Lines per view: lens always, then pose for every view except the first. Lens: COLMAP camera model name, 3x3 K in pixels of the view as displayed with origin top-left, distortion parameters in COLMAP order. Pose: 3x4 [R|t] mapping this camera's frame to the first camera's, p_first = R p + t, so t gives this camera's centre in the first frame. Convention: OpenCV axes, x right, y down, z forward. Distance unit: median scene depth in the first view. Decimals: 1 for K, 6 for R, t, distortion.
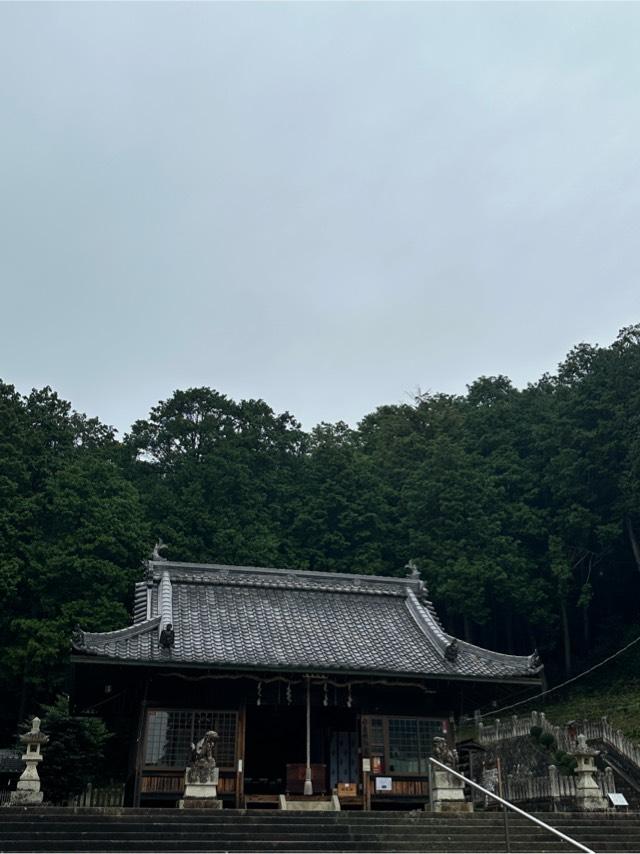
lens RADIAL K [[871.7, 0, 326.4], [0, 871.7, 424.0], [0, 0, 1]] dist [0.196619, -0.401682]
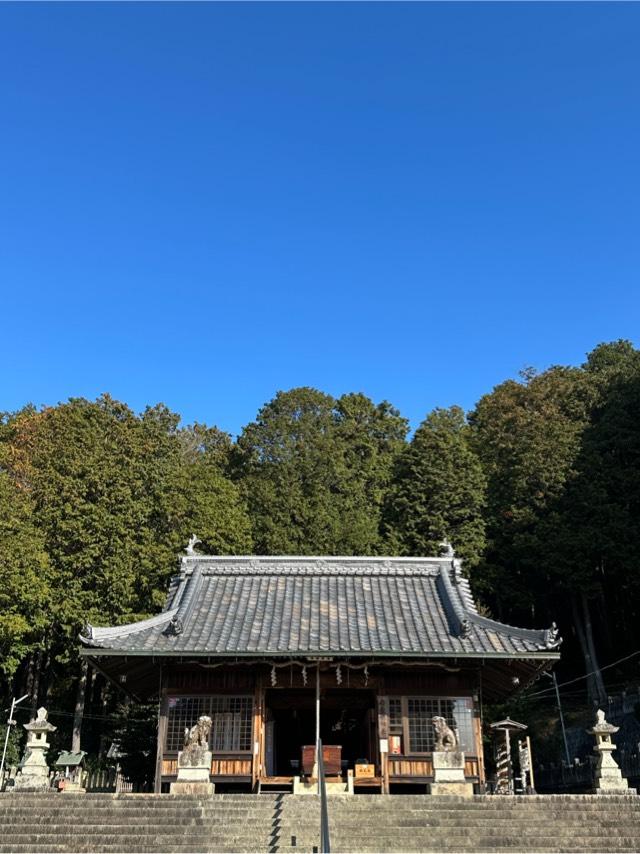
lens RADIAL K [[837.3, 0, 322.6], [0, 837.3, 426.3], [0, 0, 1]] dist [0.183000, -0.346619]
pose [[0.968119, -0.100599, -0.229401, 0.217137], [0.102591, 0.994718, -0.003258, 0.021355], [0.228517, -0.020380, 0.973326, 0.056049]]
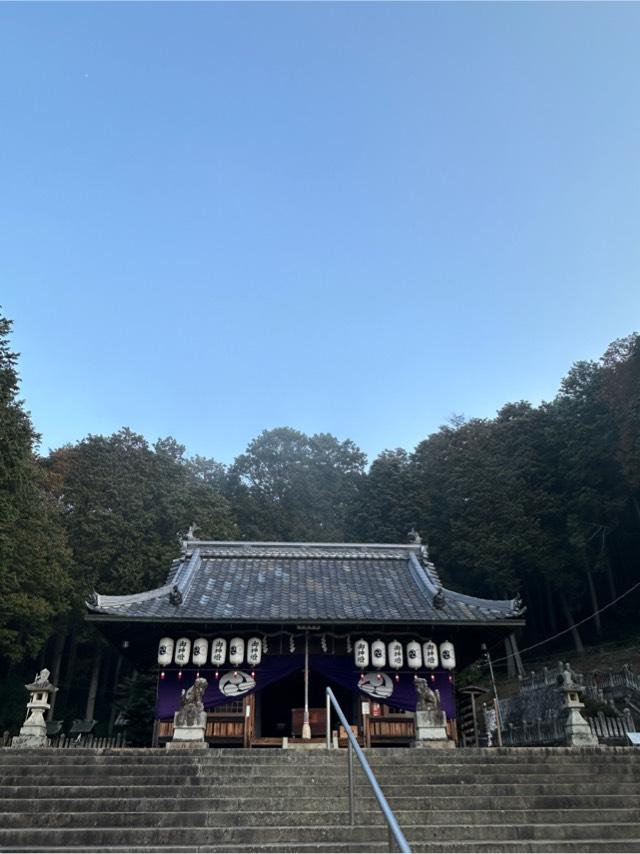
lens RADIAL K [[607.3, 0, 320.0], [0, 607.3, 429.1], [0, 0, 1]] dist [0.000124, 0.004397]
pose [[0.979748, -0.103655, -0.171315, 0.142027], [0.089071, 0.991883, -0.090745, 0.099591], [0.179331, 0.073648, 0.981028, 0.219790]]
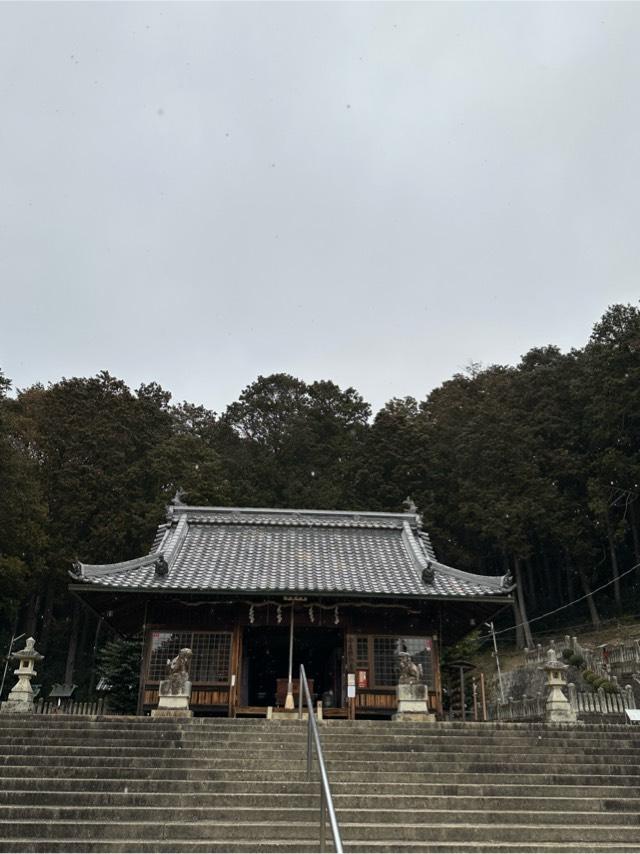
lens RADIAL K [[695.5, 0, 323.5], [0, 695.5, 424.6], [0, 0, 1]] dist [0.159370, -0.281942]
pose [[0.980655, -0.068647, -0.183310, 0.177893], [0.070054, 0.997543, 0.001200, 0.064408], [0.182777, -0.014018, 0.983054, 0.139594]]
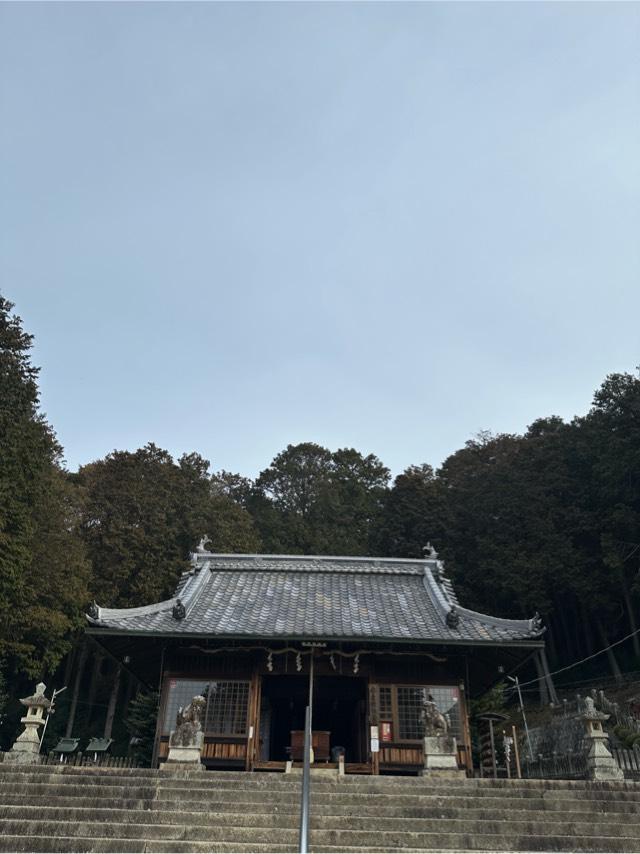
lens RADIAL K [[601.0, 0, 318.4], [0, 601.0, 427.1], [0, 0, 1]] dist [0.073852, -0.084591]
pose [[0.967899, -0.112125, -0.224943, 0.167856], [0.084344, 0.987980, -0.129547, 0.111033], [0.236764, 0.106416, 0.965722, 0.246017]]
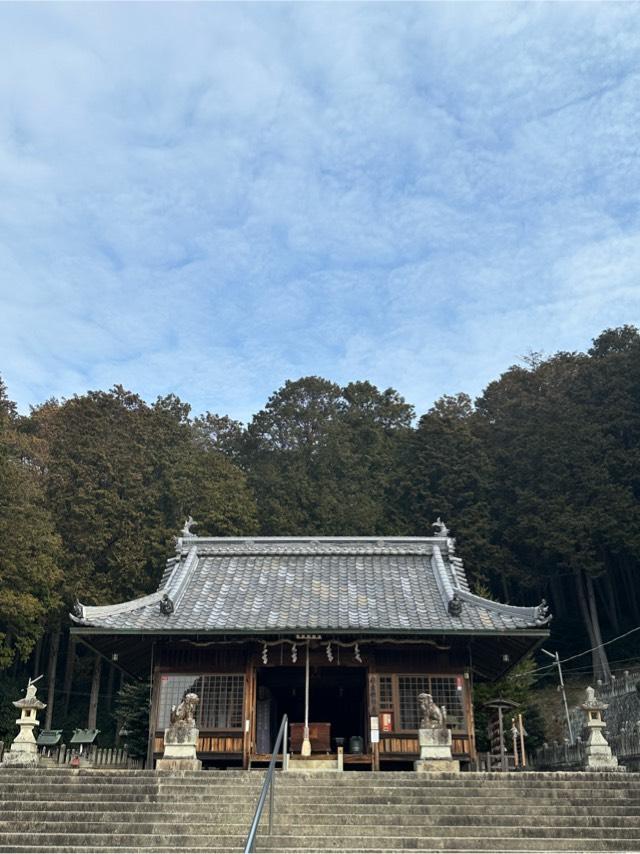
lens RADIAL K [[804.1, 0, 316.6], [0, 804.1, 424.3], [0, 0, 1]] dist [0.171111, -0.320944]
pose [[0.957705, -0.112176, -0.264985, 0.245102], [0.115716, 0.993280, -0.002268, 0.041384], [0.263458, -0.028490, 0.964250, 0.099504]]
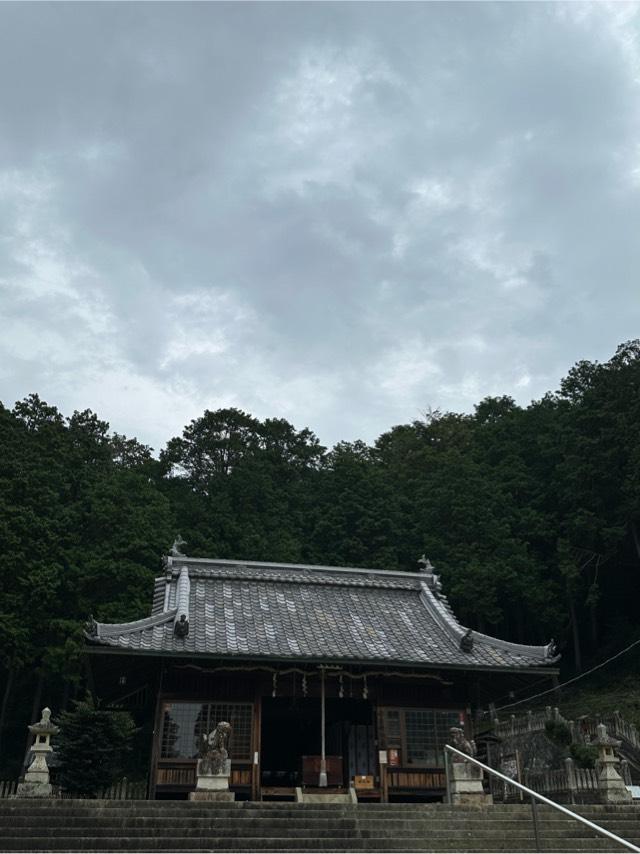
lens RADIAL K [[766.4, 0, 319.4], [0, 766.4, 428.3], [0, 0, 1]] dist [0.153171, -0.263839]
pose [[0.999044, -0.019358, -0.039209, 0.013925], [0.017842, 0.999093, -0.038665, 0.045113], [0.039922, 0.037929, 0.998483, 0.103242]]
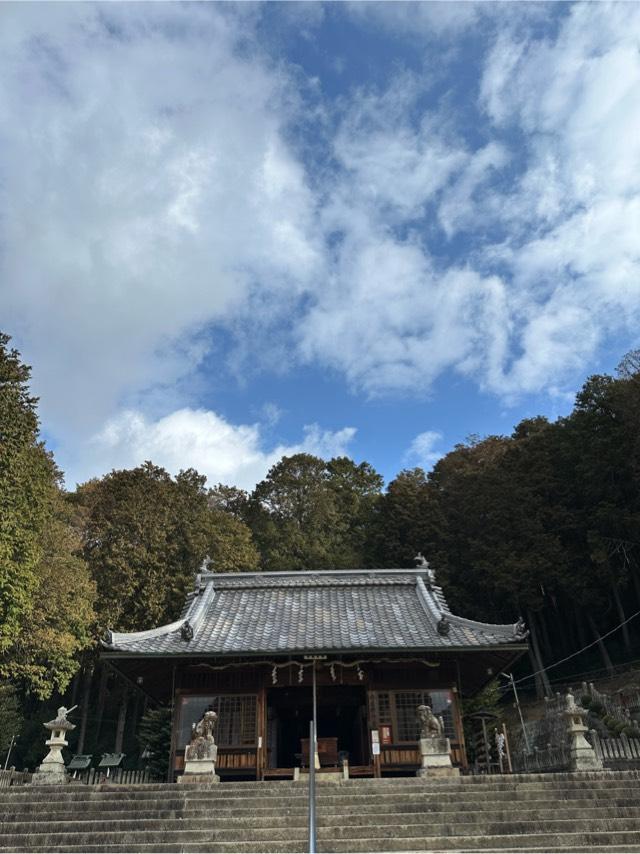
lens RADIAL K [[603.4, 0, 322.6], [0, 603.4, 426.7], [0, 0, 1]] dist [0.068212, -0.079413]
pose [[0.966186, -0.154138, -0.206703, 0.184236], [0.129177, 0.983152, -0.129329, 0.087638], [0.223155, 0.098255, 0.969818, 0.195498]]
